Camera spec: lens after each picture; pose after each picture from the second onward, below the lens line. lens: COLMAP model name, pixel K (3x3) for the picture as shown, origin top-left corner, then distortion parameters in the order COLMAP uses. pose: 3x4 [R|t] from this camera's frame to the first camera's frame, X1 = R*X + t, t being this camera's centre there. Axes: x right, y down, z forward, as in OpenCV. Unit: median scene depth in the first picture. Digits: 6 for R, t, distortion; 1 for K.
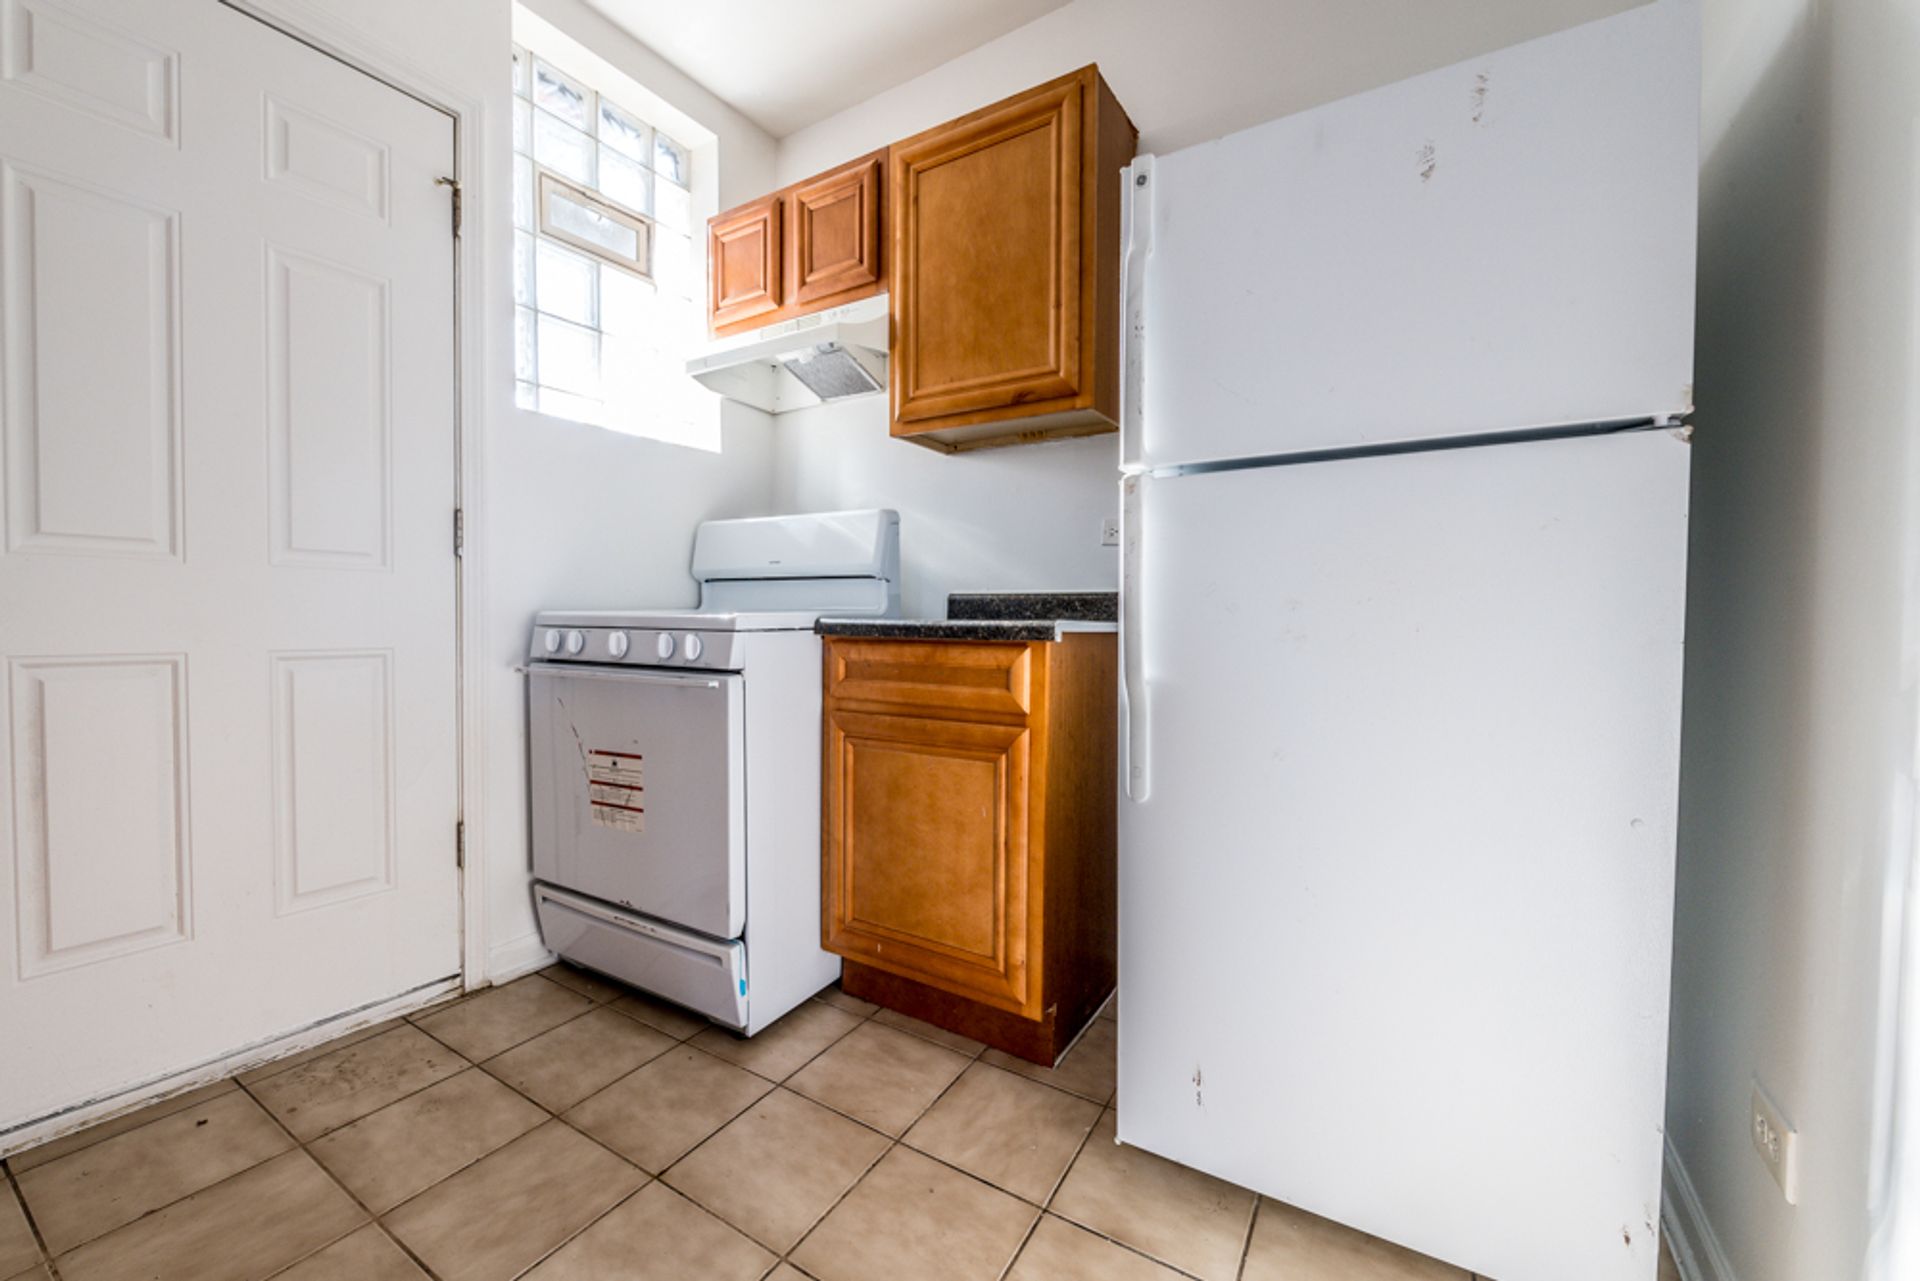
lens RADIAL K [[739.5, 0, 1070.9], [0, 739.5, 647.2], [0, 0, 1]] dist [-0.008406, -0.000397]
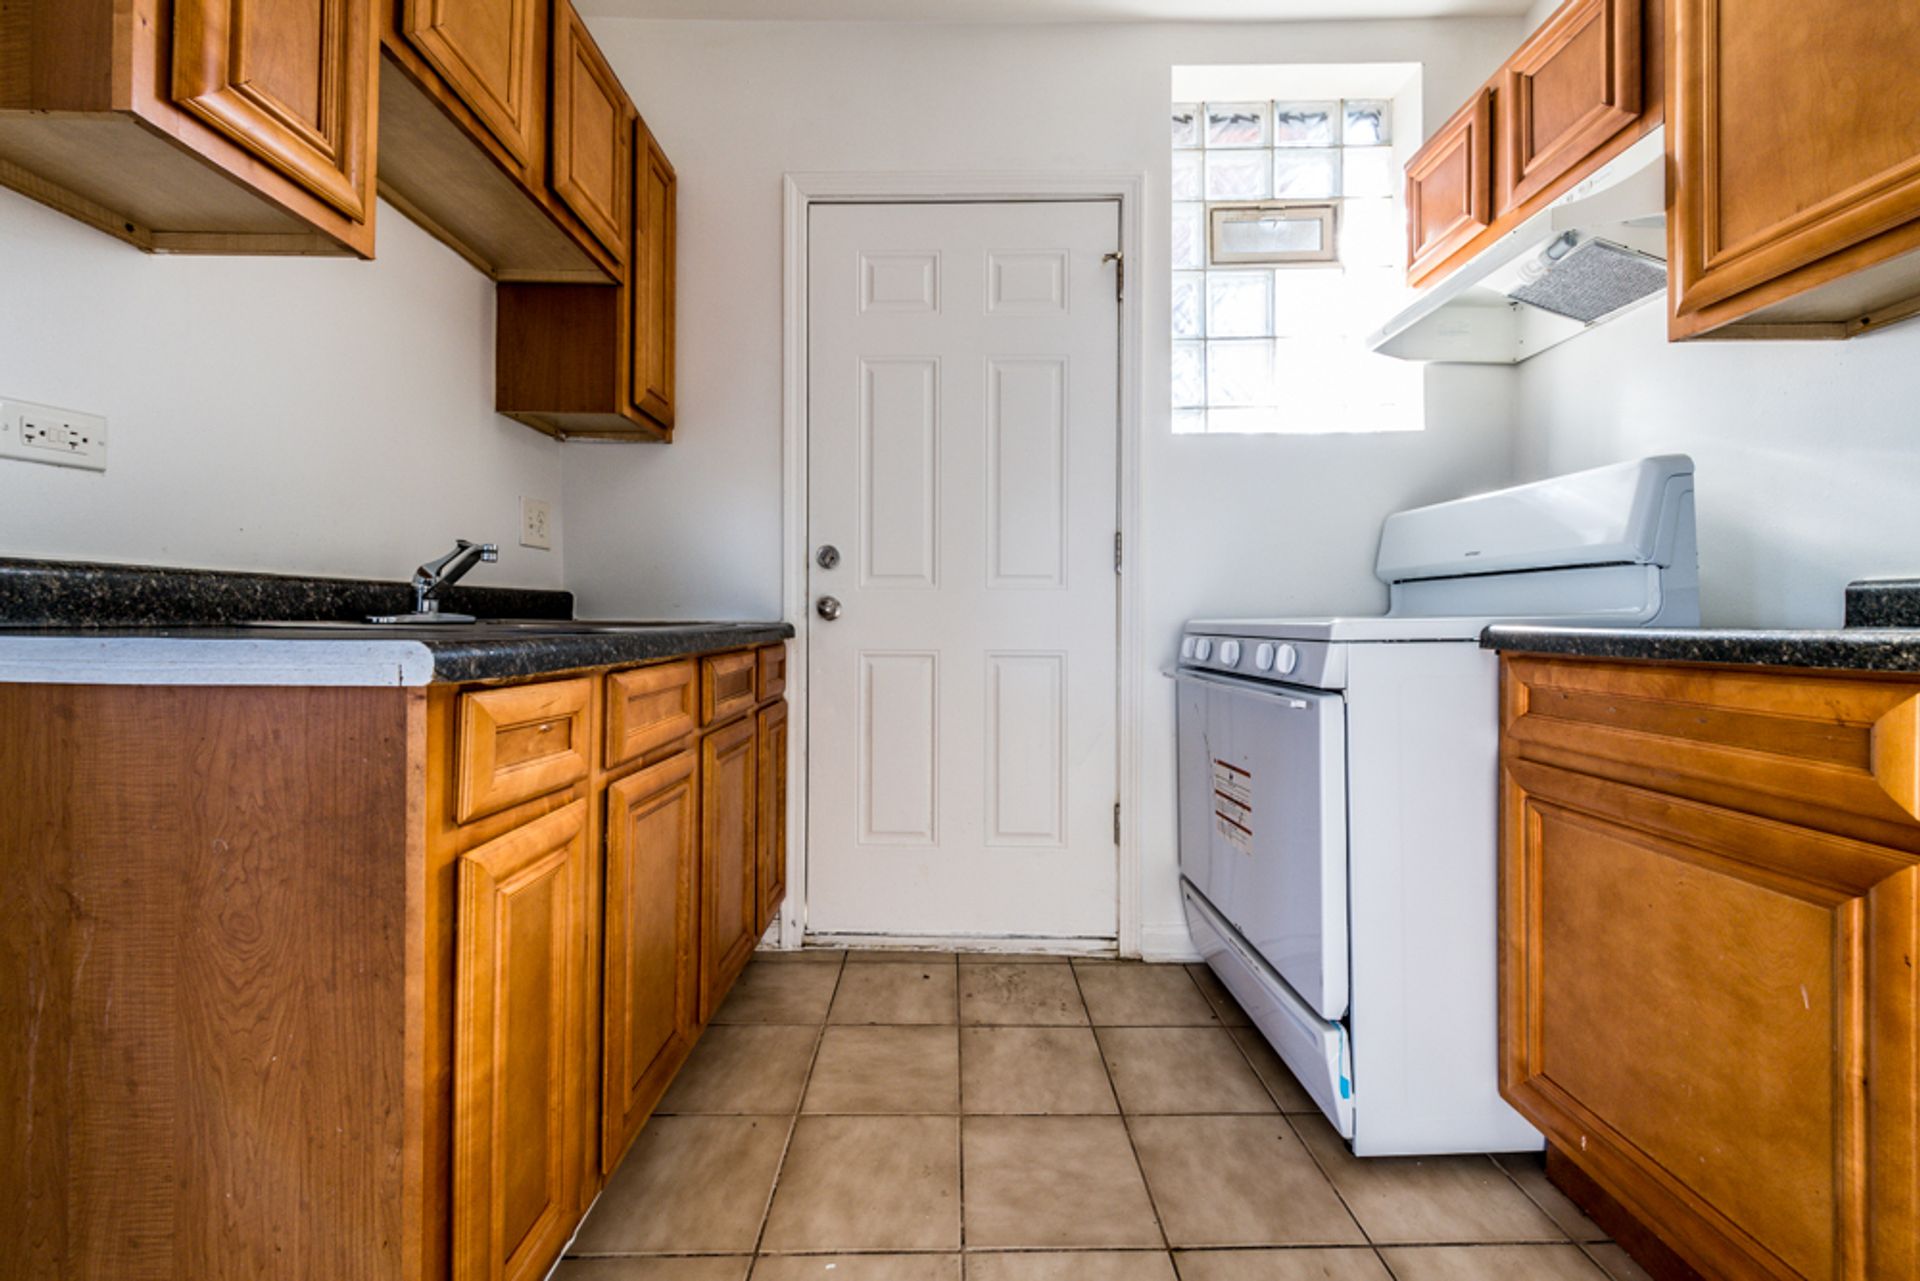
lens RADIAL K [[756.9, 0, 953.3], [0, 756.9, 618.2], [0, 0, 1]] dist [0.006235, -0.000573]
pose [[0.430439, -0.010326, -0.902561, 0.105355], [-0.033350, 0.999070, -0.027335, -0.008955], [0.902003, 0.041866, 0.429694, 0.208315]]
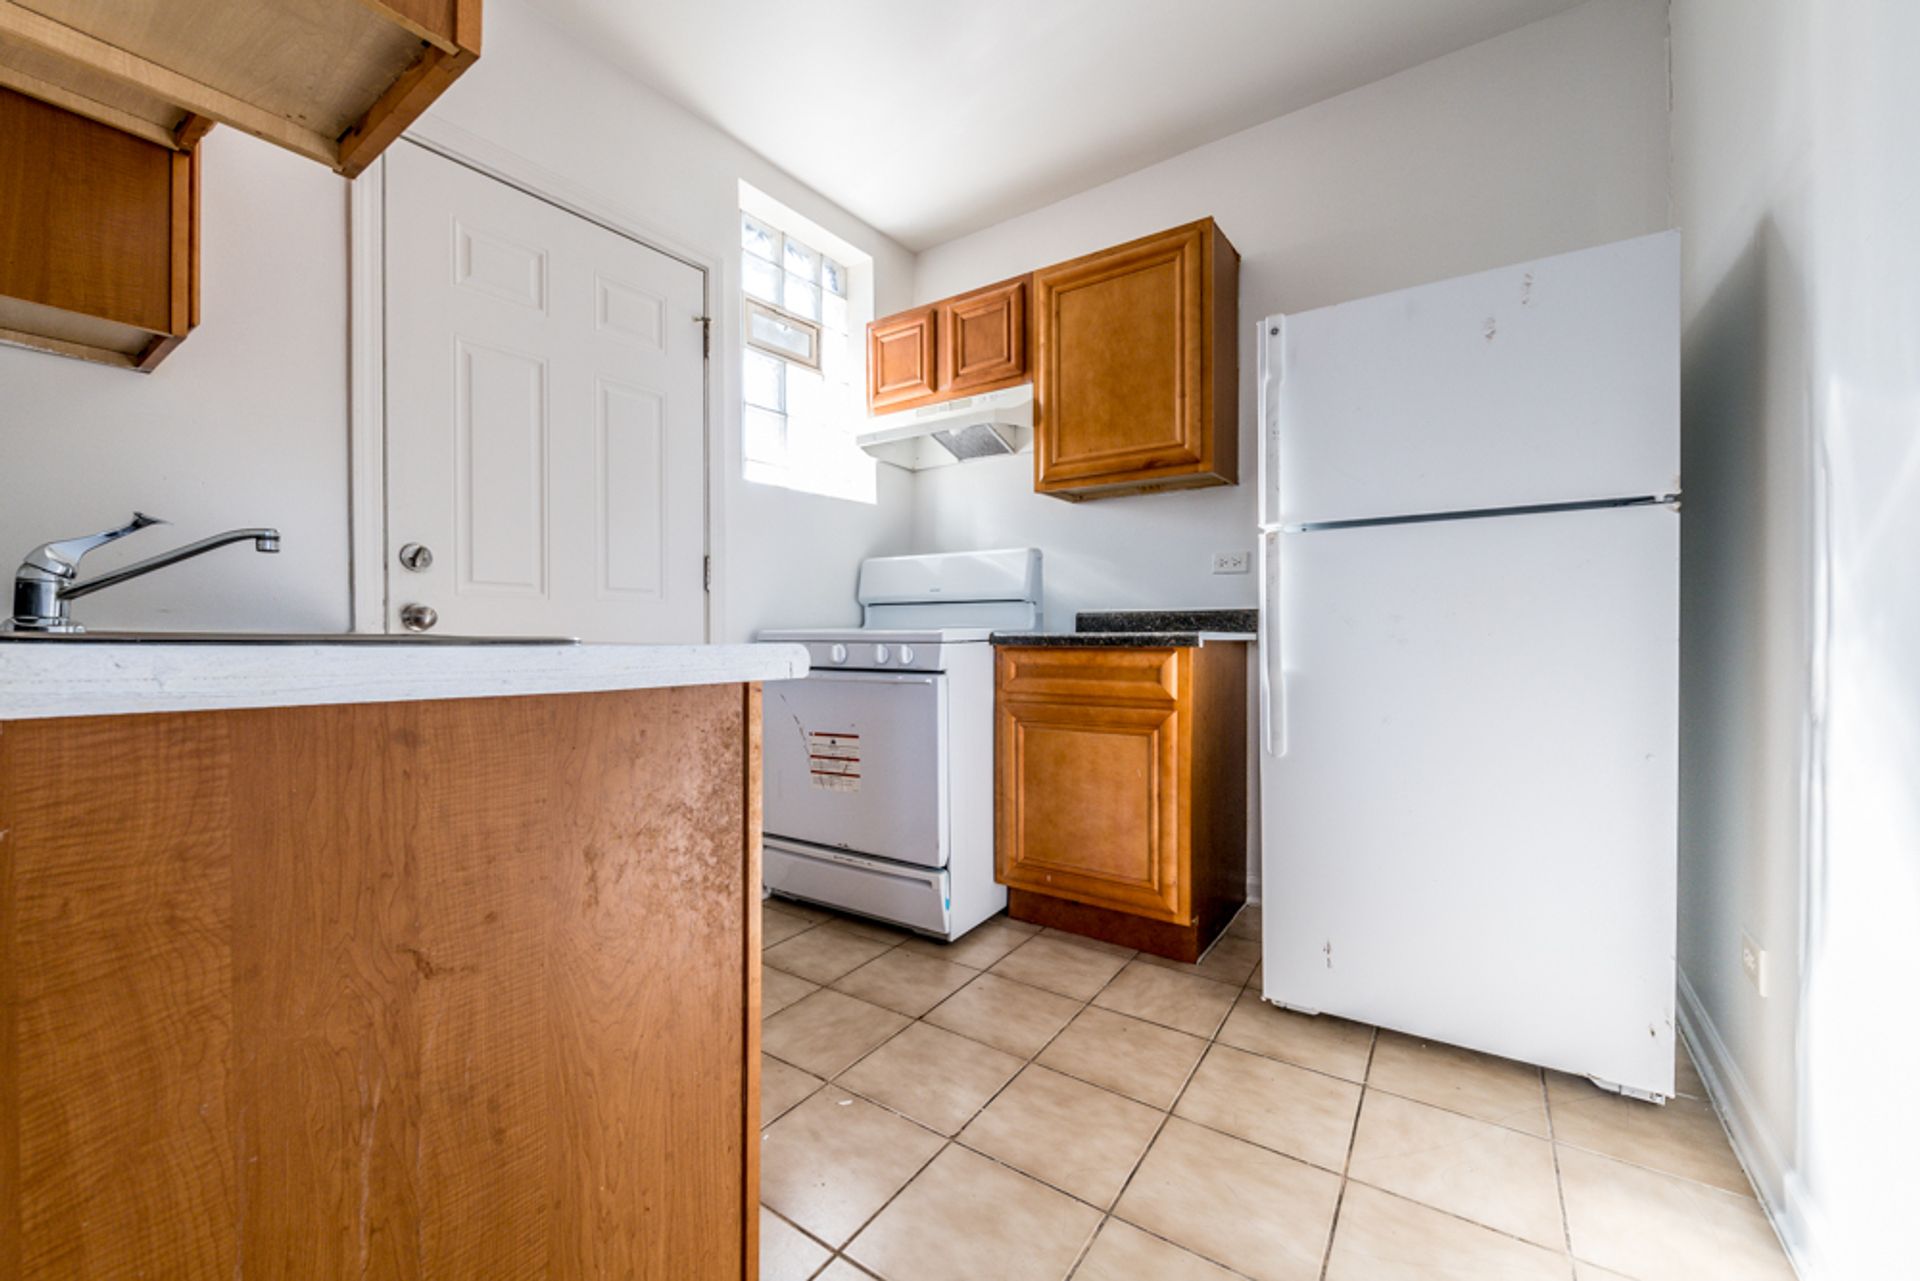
lens RADIAL K [[748.0, 0, 960.5], [0, 748.0, 643.0], [0, 0, 1]] dist [-0.006767, -0.000441]
pose [[0.986387, -0.009356, -0.164172, -0.203897], [0.005150, 0.999648, -0.026029, 0.016768], [0.164358, 0.024829, 0.986088, -0.398300]]
